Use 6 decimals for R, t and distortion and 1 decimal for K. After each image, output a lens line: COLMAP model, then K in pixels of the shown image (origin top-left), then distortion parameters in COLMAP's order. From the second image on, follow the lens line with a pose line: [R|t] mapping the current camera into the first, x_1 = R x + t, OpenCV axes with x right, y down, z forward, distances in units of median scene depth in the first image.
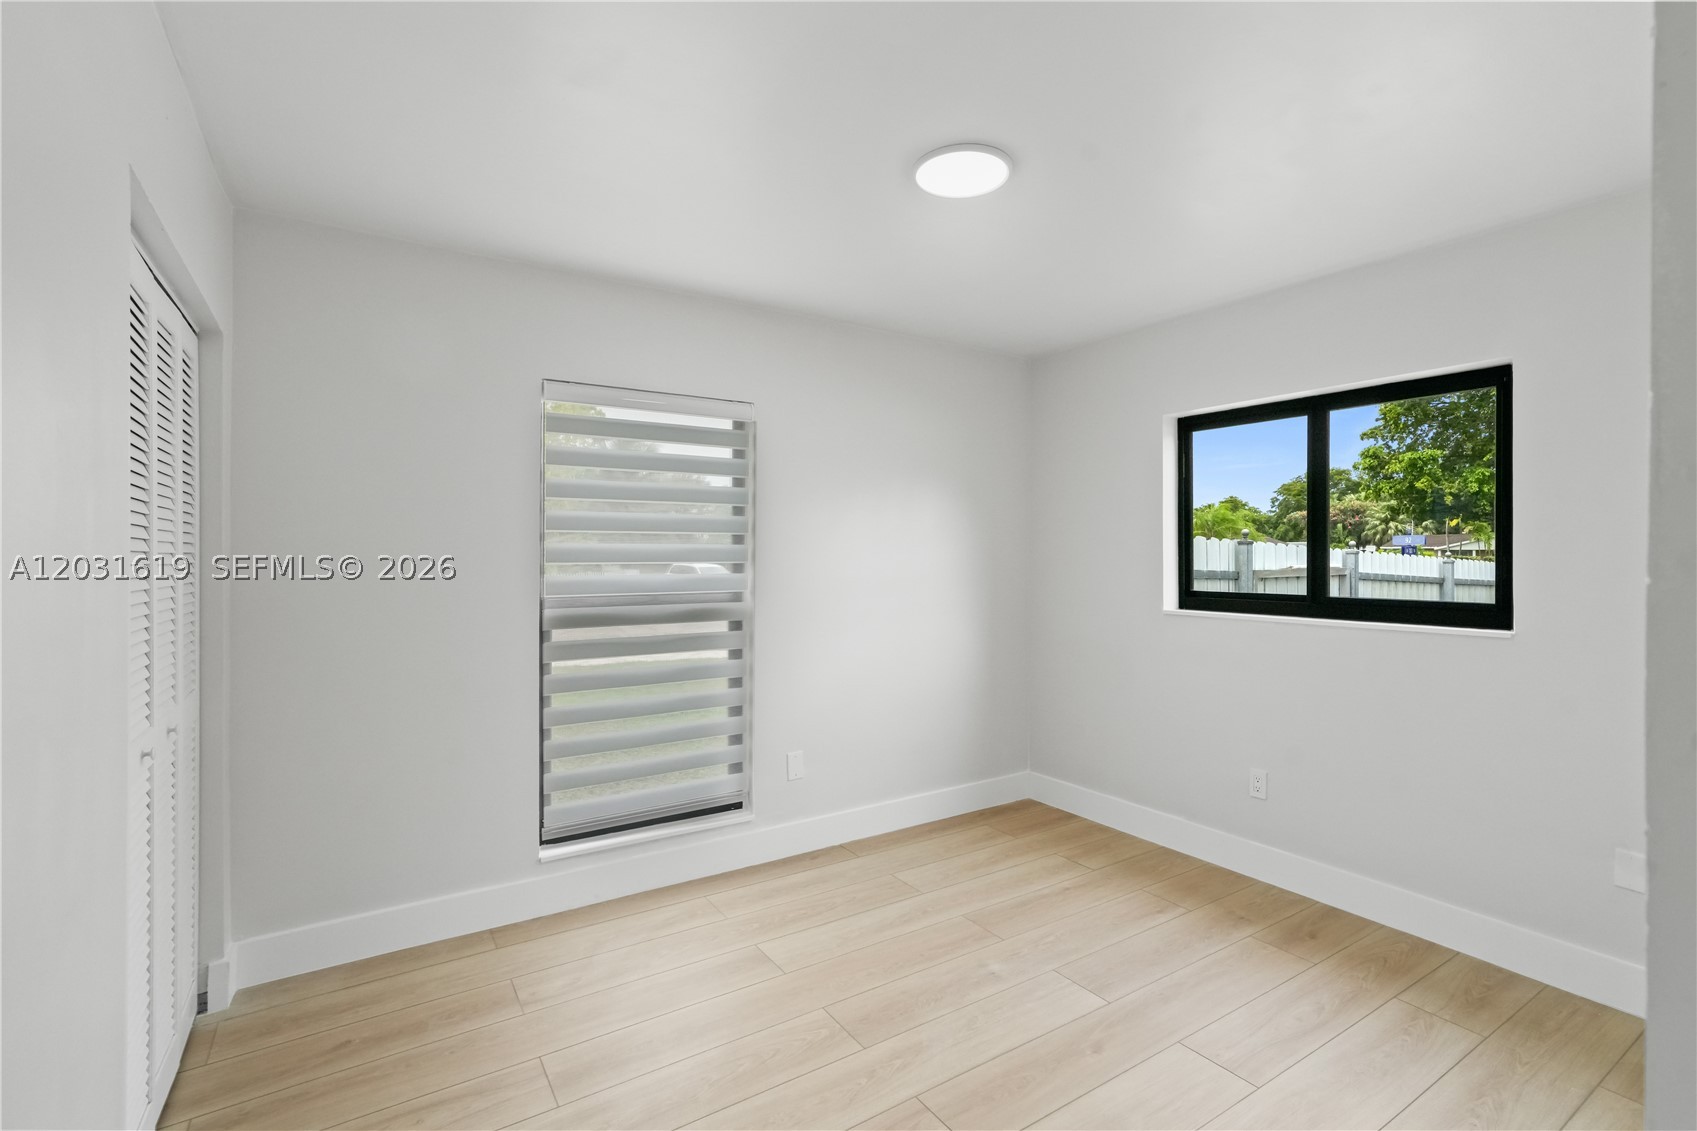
lens RADIAL K [[772.9, 0, 852.0], [0, 772.9, 555.0], [0, 0, 1]] dist [-0.025958, 0.018597]
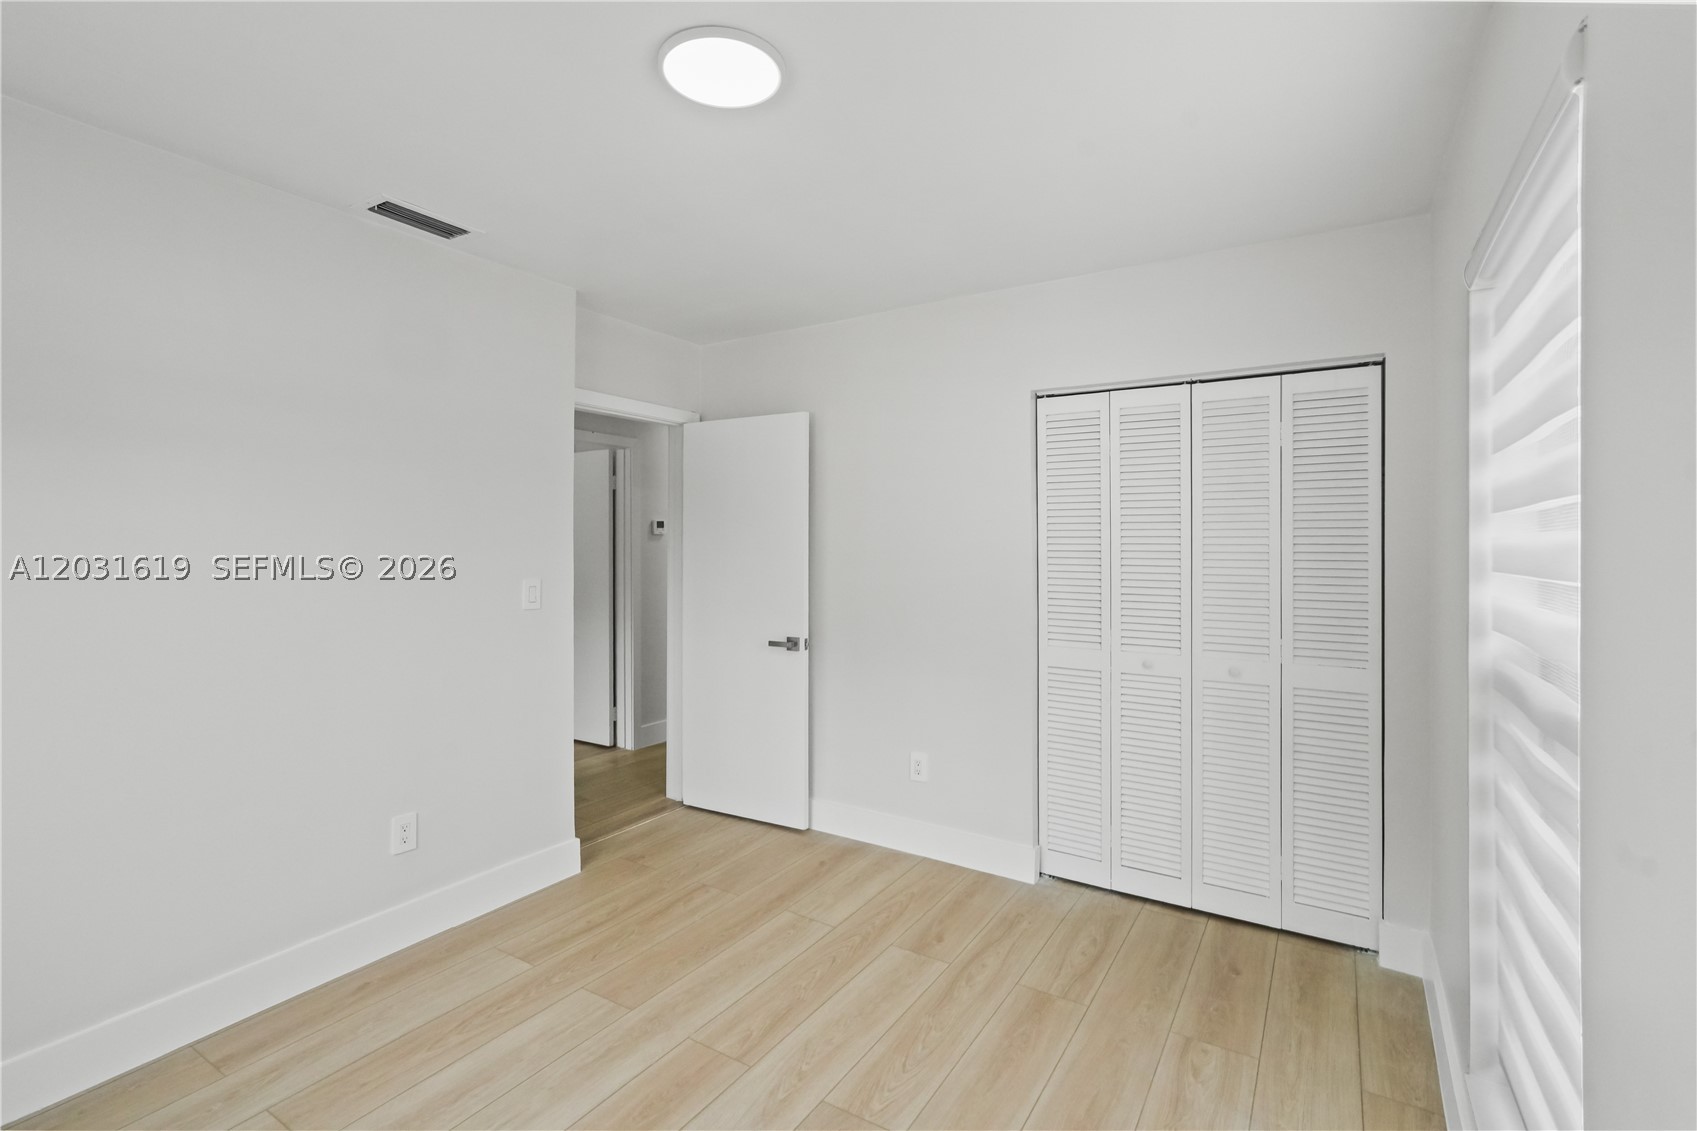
lens RADIAL K [[772.9, 0, 852.0], [0, 772.9, 555.0], [0, 0, 1]] dist [-0.025958, 0.018597]
pose [[-0.905818, 0.003288, -0.423653, 0.362292], [0.000769, 0.999981, 0.006116, -0.007129], [0.423665, 0.005214, -0.905804, 1.810615]]
